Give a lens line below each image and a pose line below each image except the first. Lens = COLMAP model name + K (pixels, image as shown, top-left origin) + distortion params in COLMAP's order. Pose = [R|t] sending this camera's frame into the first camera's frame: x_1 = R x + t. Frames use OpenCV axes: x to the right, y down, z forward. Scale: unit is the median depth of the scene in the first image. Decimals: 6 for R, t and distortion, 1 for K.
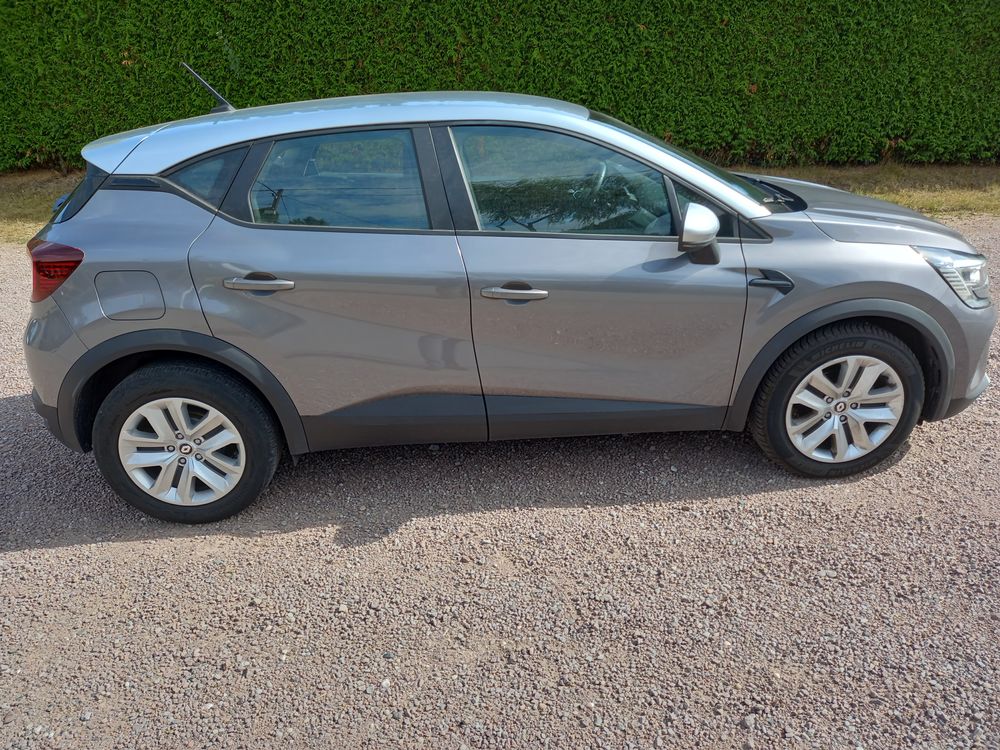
lens RADIAL K [[727.1, 0, 500.0], [0, 727.1, 375.0], [0, 0, 1]] dist [0.039618, -0.018514]
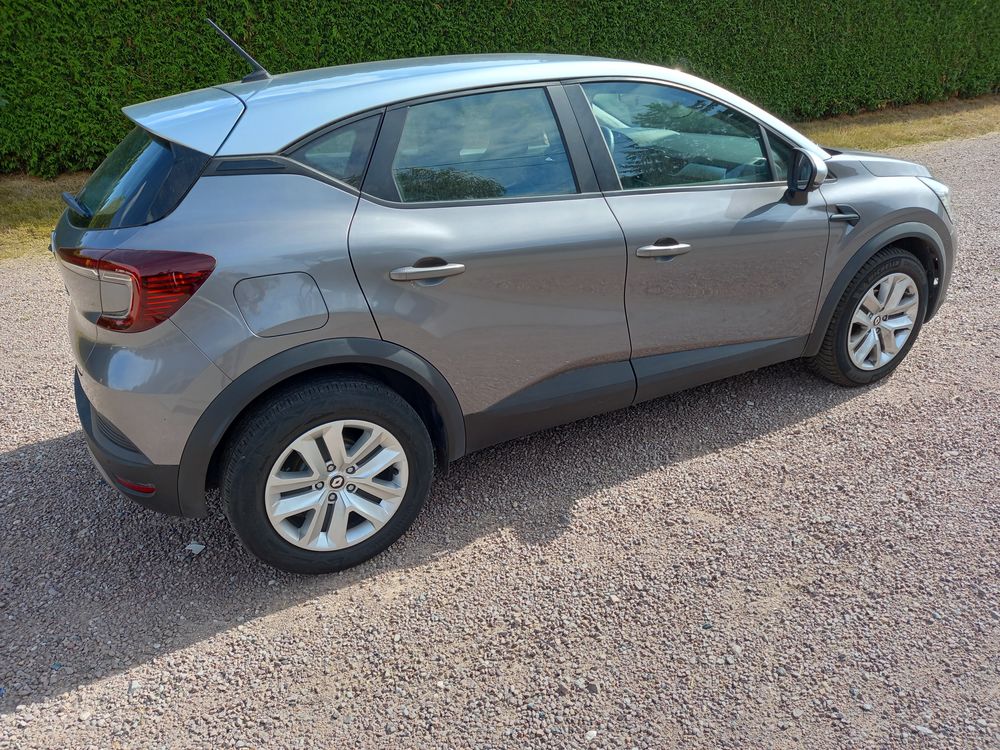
lens RADIAL K [[727.1, 0, 500.0], [0, 727.1, 375.0], [0, 0, 1]] dist [0.039618, -0.018514]
pose [[0.909448, -0.172688, 0.378263, -0.549335], [0.168799, 0.984681, 0.043696, -0.023981], [-0.380014, 0.024111, 0.924666, 0.155465]]
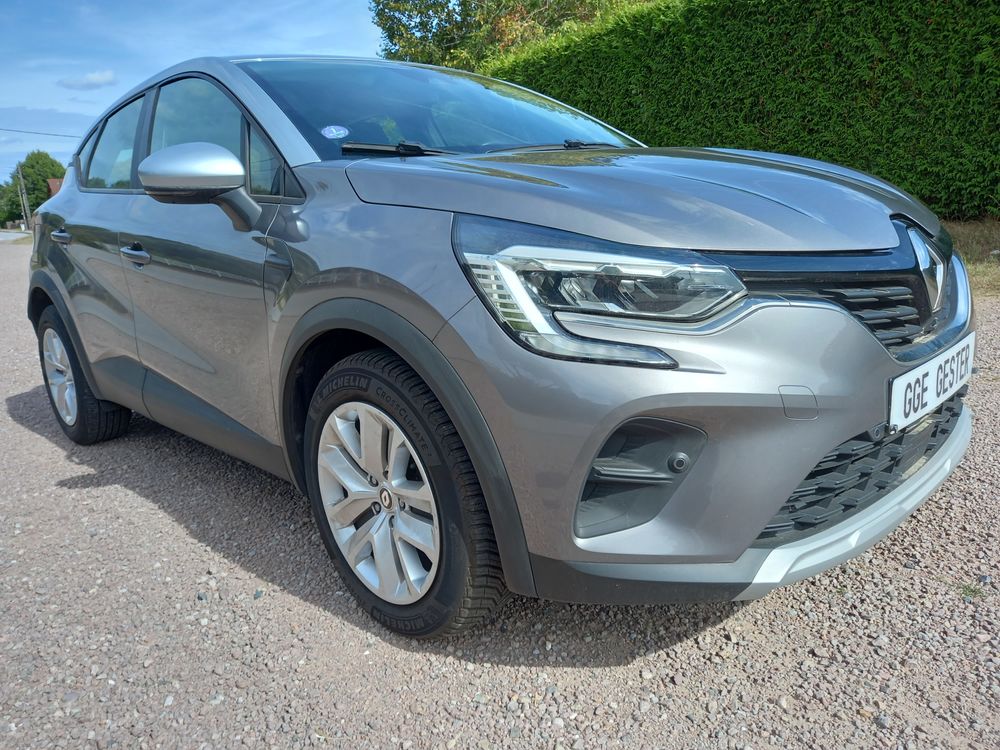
lens RADIAL K [[756.2, 0, 500.0], [0, 756.2, 375.0], [0, 0, 1]] dist [0.003696, 0.002378]
pose [[0.644696, 0.154387, -0.748686, 0.976917], [-0.241863, 0.970276, -0.008187, -0.067622], [0.725168, 0.186358, 0.662874, 0.682492]]
